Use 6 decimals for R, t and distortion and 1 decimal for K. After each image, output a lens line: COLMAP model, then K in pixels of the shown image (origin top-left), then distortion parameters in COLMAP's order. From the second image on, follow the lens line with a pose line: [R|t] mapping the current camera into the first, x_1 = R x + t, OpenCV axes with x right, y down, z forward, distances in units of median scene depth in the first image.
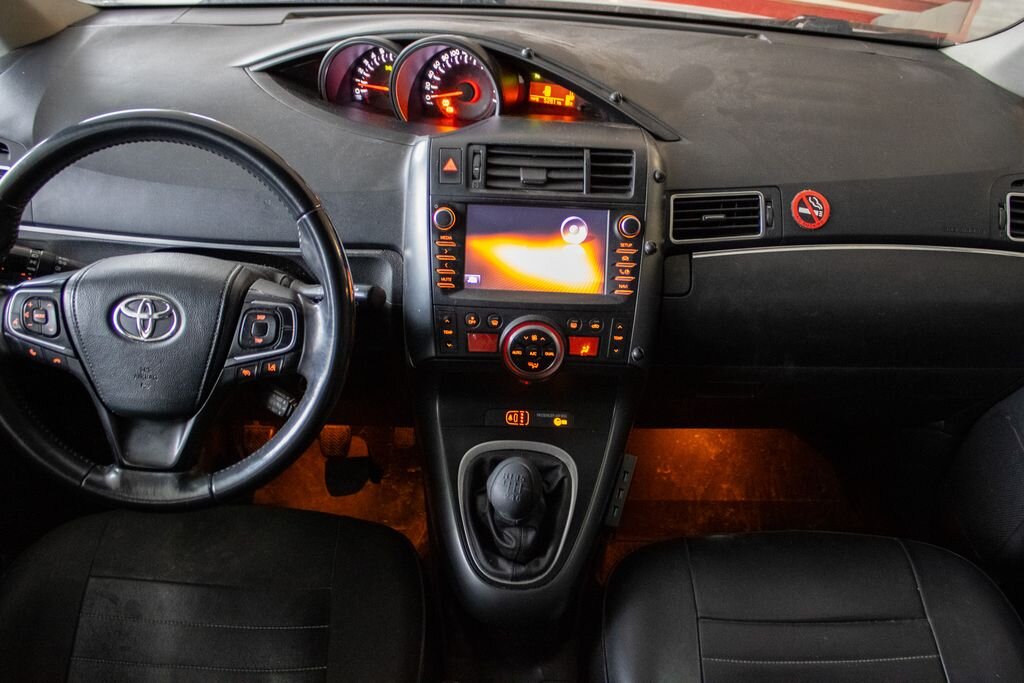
lens RADIAL K [[845.8, 0, 515.7], [0, 845.8, 325.4], [0, 0, 1]] dist [-0.157599, 0.144645]
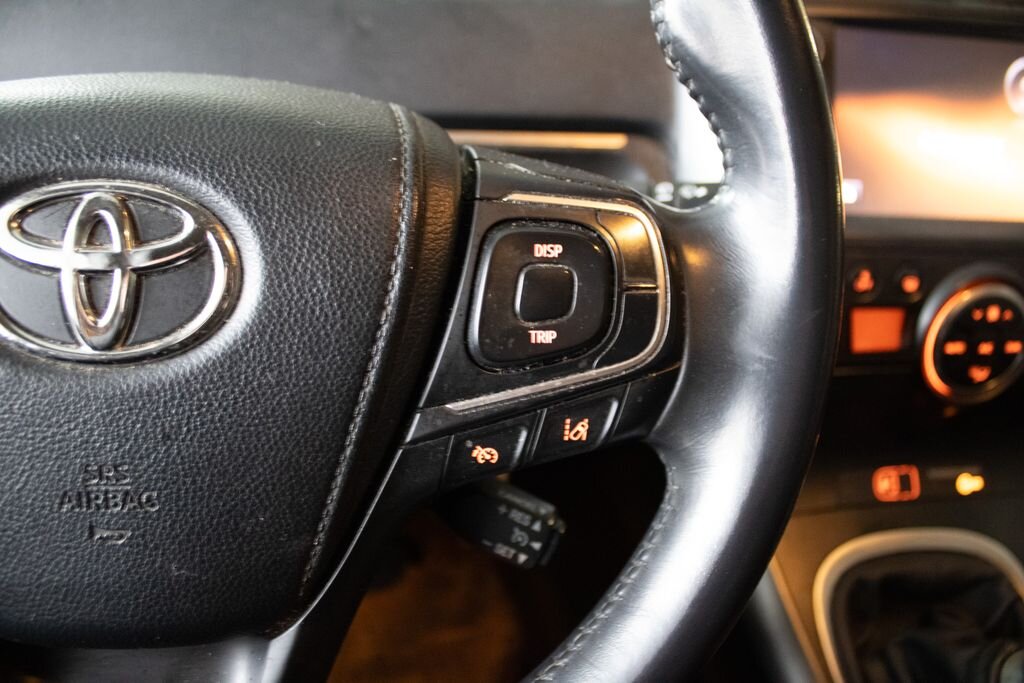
lens RADIAL K [[802.8, 0, 507.1], [0, 802.8, 337.6], [0, 0, 1]] dist [-0.154691, 0.126093]
pose [[0.989490, -0.049671, 0.135799, -0.292518], [0.050680, 0.998707, -0.003979, 0.015643], [-0.135426, 0.010819, 0.990728, 0.611069]]
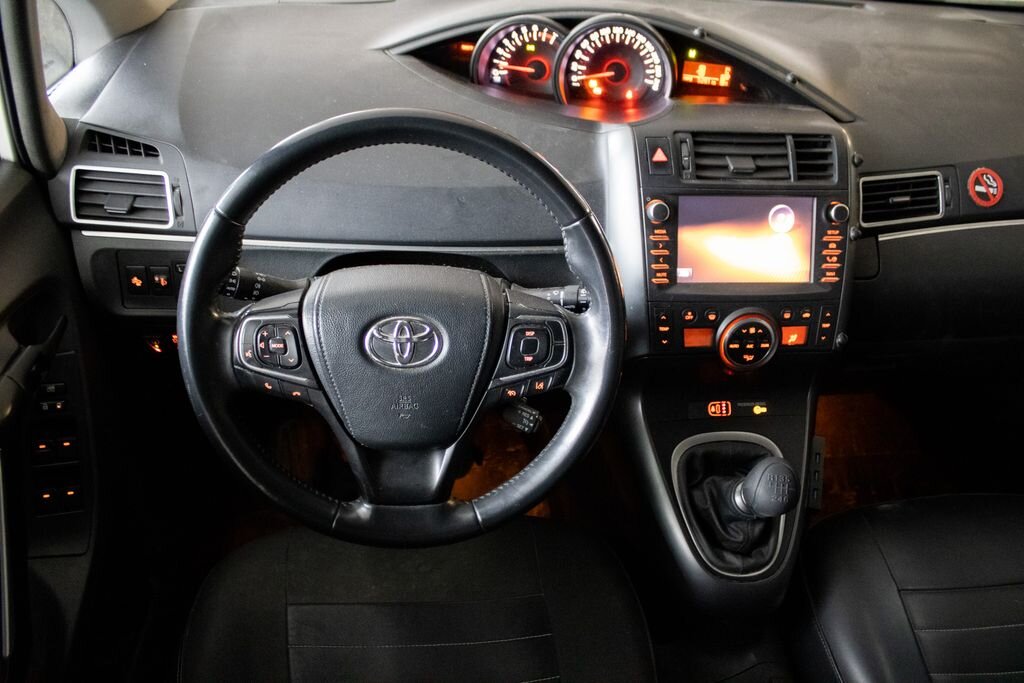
lens RADIAL K [[802.8, 0, 507.1], [0, 802.8, 337.6], [0, 0, 1]] dist [-0.154691, 0.126093]
pose [[0.996146, -0.054557, 0.068678, -0.322330], [0.049169, 0.995752, 0.077850, -0.062227], [-0.072633, -0.074173, 0.994597, 0.097543]]
